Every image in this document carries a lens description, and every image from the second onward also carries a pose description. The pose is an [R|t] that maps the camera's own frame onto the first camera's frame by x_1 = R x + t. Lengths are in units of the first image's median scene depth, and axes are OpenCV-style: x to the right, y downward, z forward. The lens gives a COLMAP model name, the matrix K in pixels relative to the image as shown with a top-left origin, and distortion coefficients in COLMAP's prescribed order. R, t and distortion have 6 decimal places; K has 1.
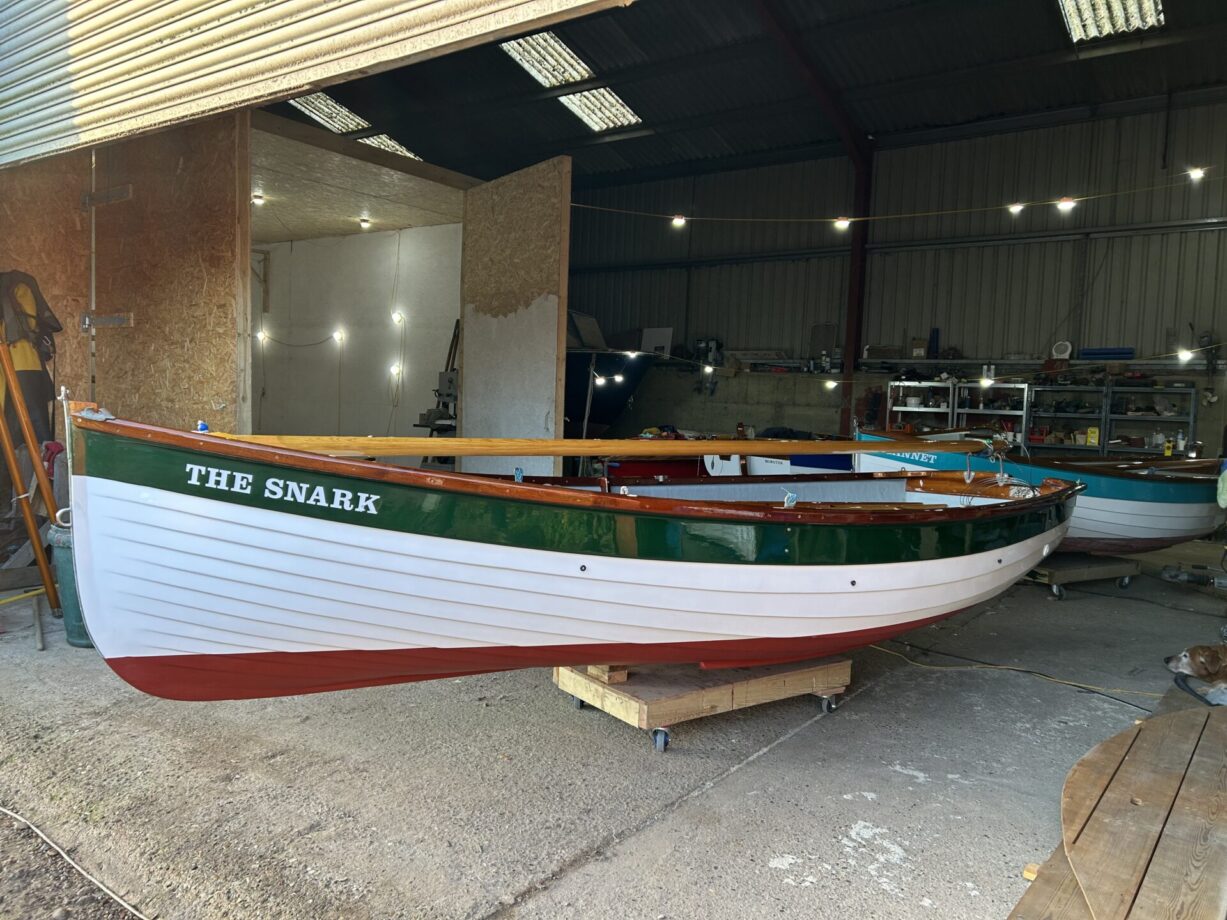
lens RADIAL K [[939.8, 0, 613.5], [0, 939.8, 460.0], [0, 0, 1]] dist [0.003458, -0.000021]
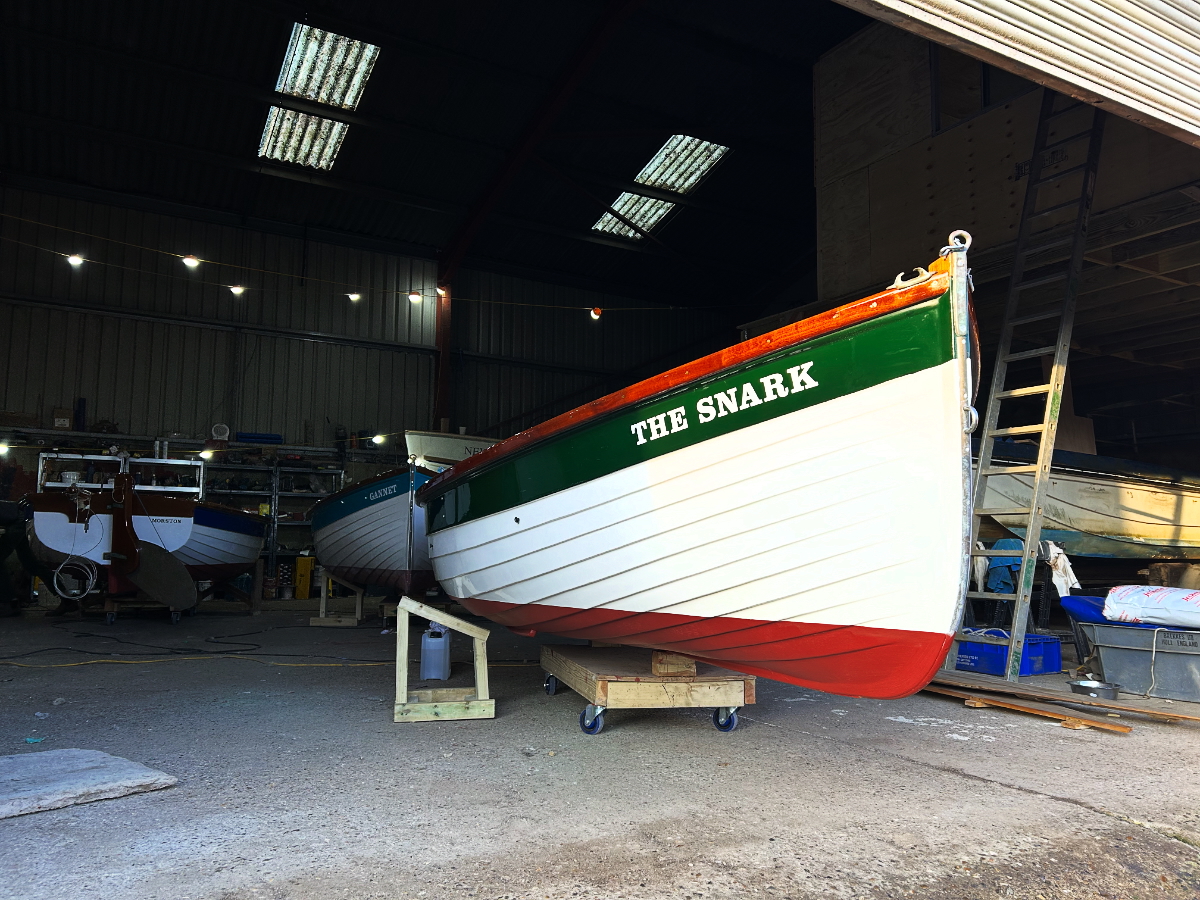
lens RADIAL K [[894.7, 0, 610.3], [0, 894.7, 456.5], [0, 0, 1]] dist [0.038598, -0.033588]
pose [[0.399657, 0.056668, 0.914912, -0.273874], [0.060706, 0.994260, -0.088101, 0.026426], [-0.914653, 0.090751, 0.393922, 0.209201]]
